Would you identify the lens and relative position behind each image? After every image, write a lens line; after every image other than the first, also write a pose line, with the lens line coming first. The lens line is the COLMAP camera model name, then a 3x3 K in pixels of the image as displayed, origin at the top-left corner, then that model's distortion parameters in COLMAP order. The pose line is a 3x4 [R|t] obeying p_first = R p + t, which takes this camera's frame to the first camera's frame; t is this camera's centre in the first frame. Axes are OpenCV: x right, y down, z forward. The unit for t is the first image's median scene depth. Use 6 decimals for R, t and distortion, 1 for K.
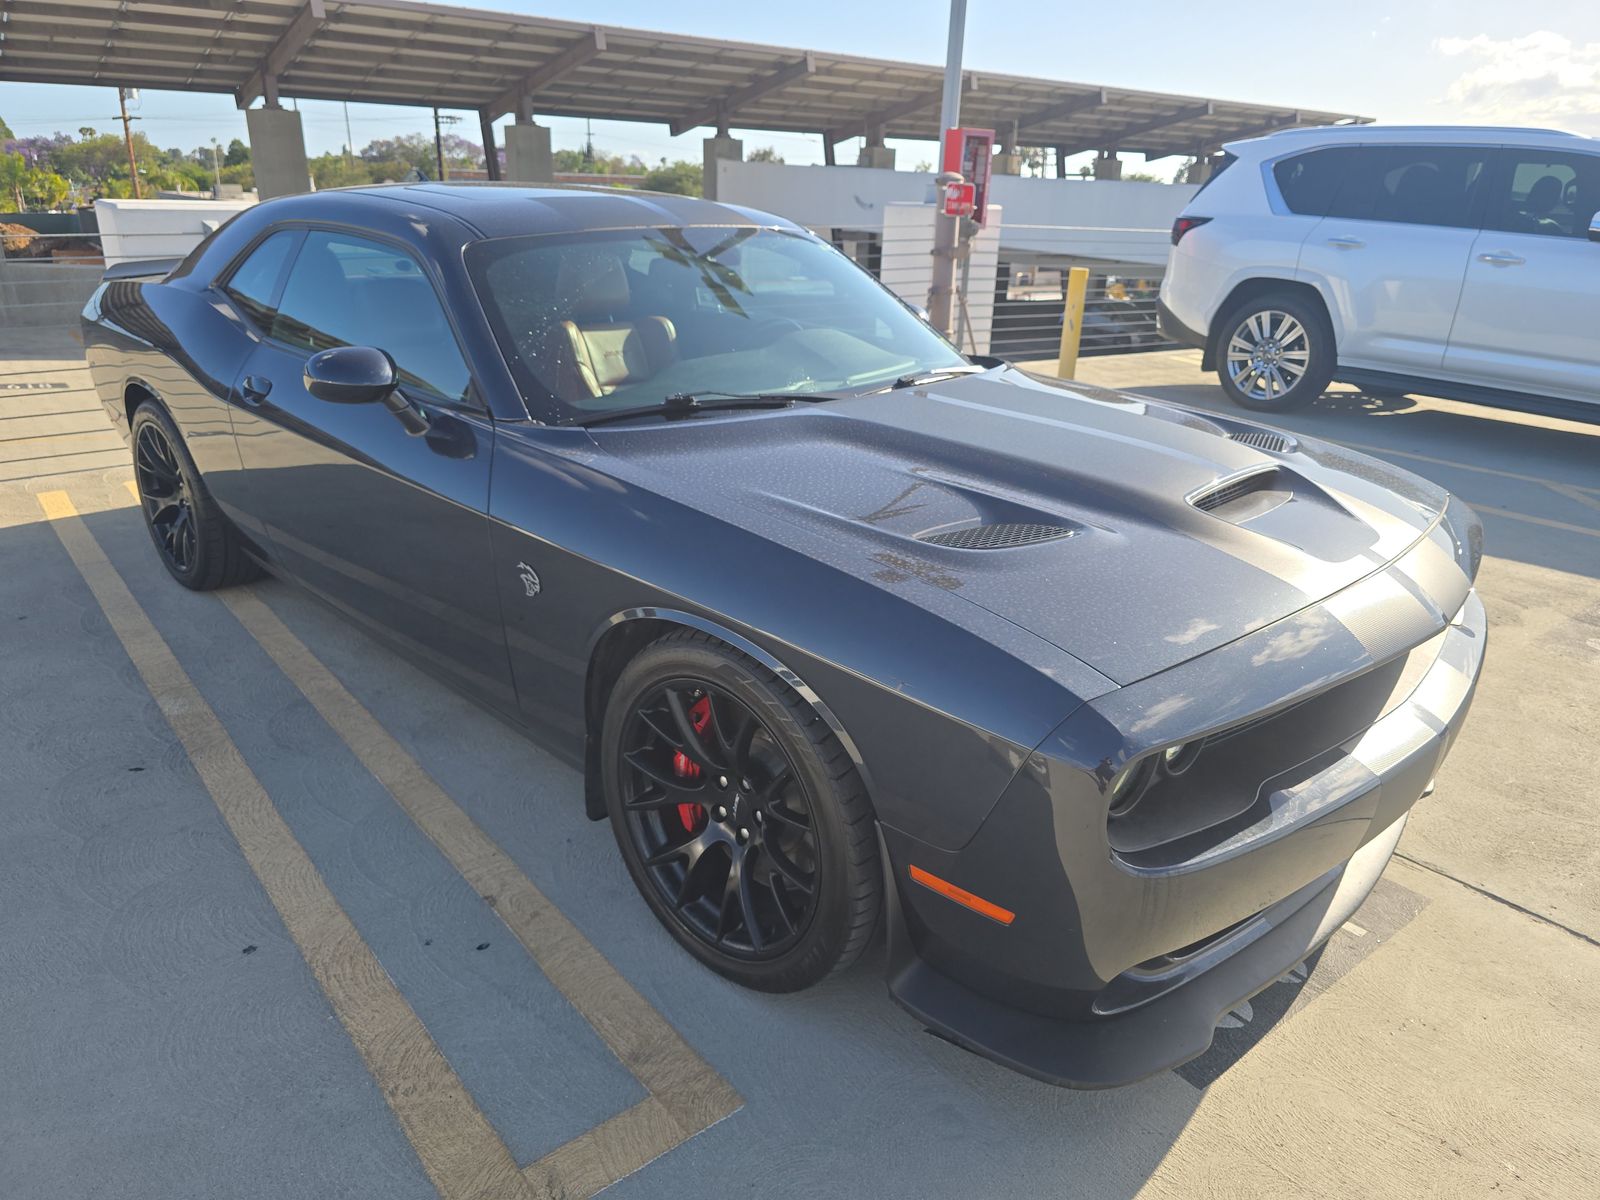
lens RADIAL K [[1055.7, 0, 800.0], [0, 1055.7, 600.0], [0, 0, 1]] dist [0.034840, -0.038770]
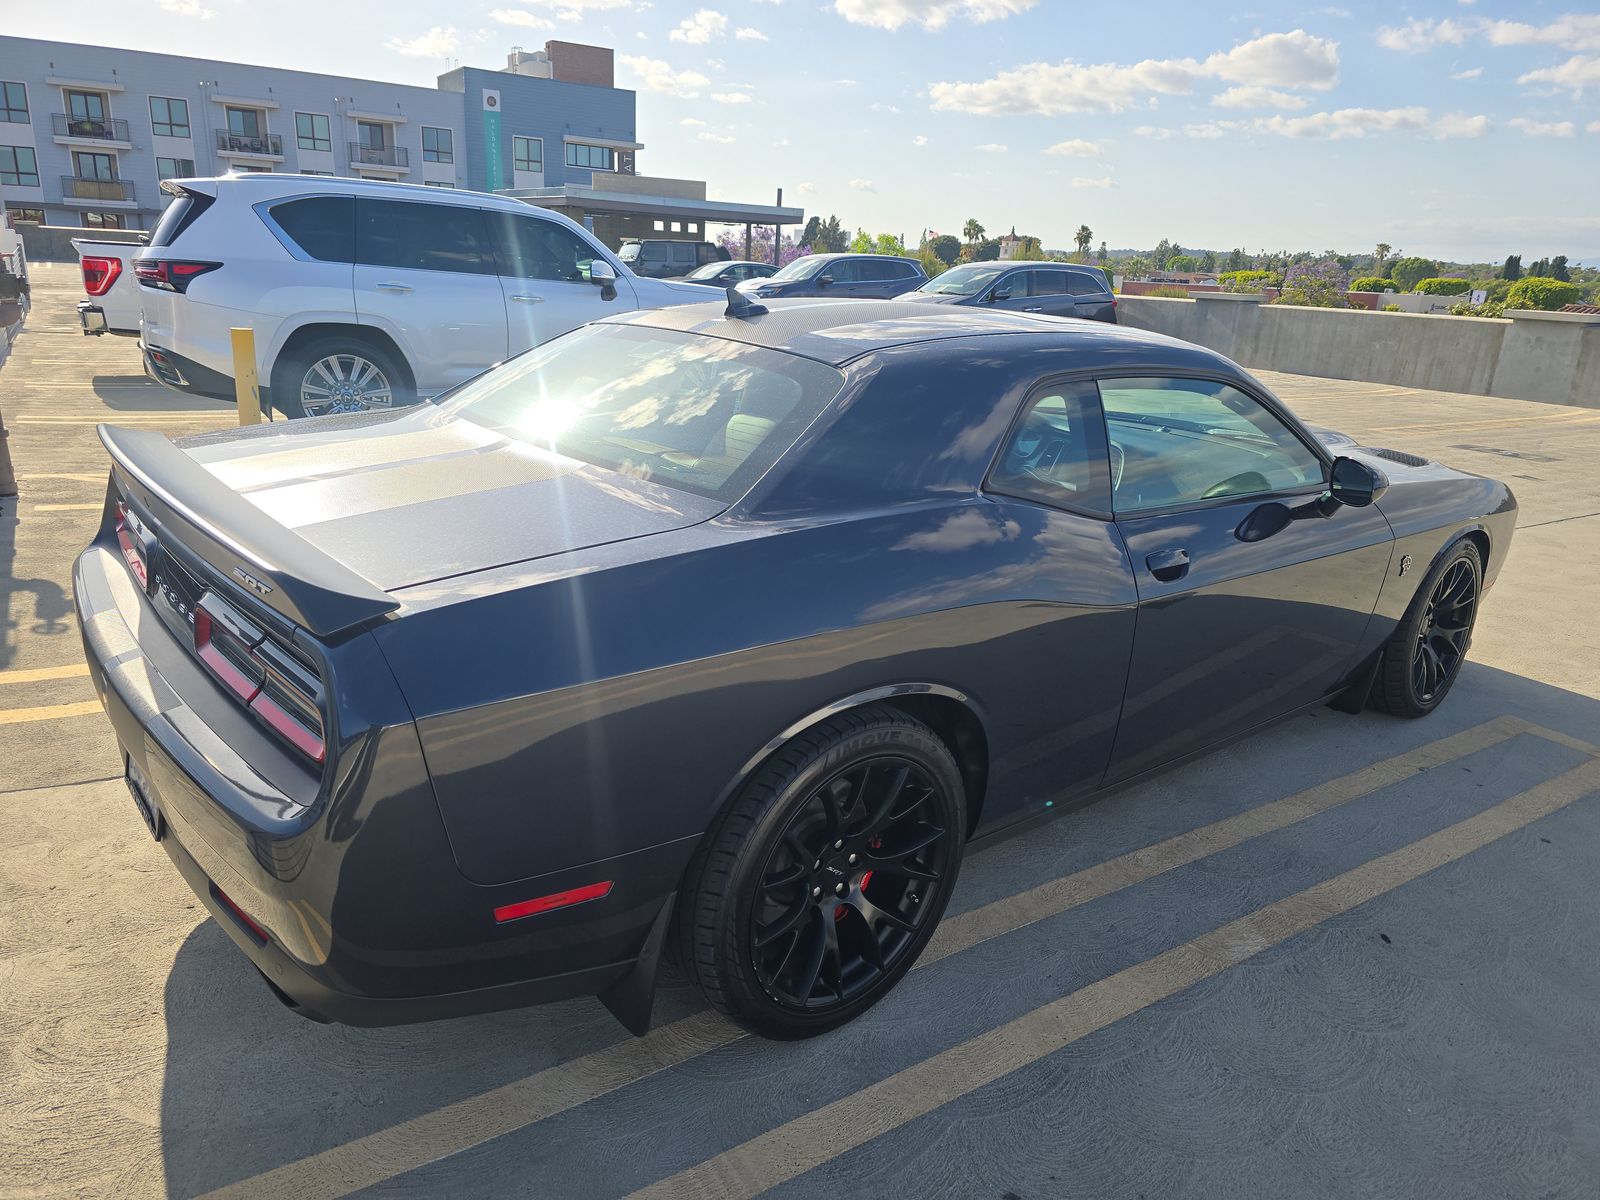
lens RADIAL K [[1055.7, 0, 800.0], [0, 1055.7, 600.0], [0, 0, 1]] dist [0.034840, -0.038770]
pose [[0.121841, -0.320883, 0.939249, -0.293363], [0.313844, 0.910202, 0.270247, -0.107217], [-0.941624, 0.261851, 0.211608, 0.237765]]
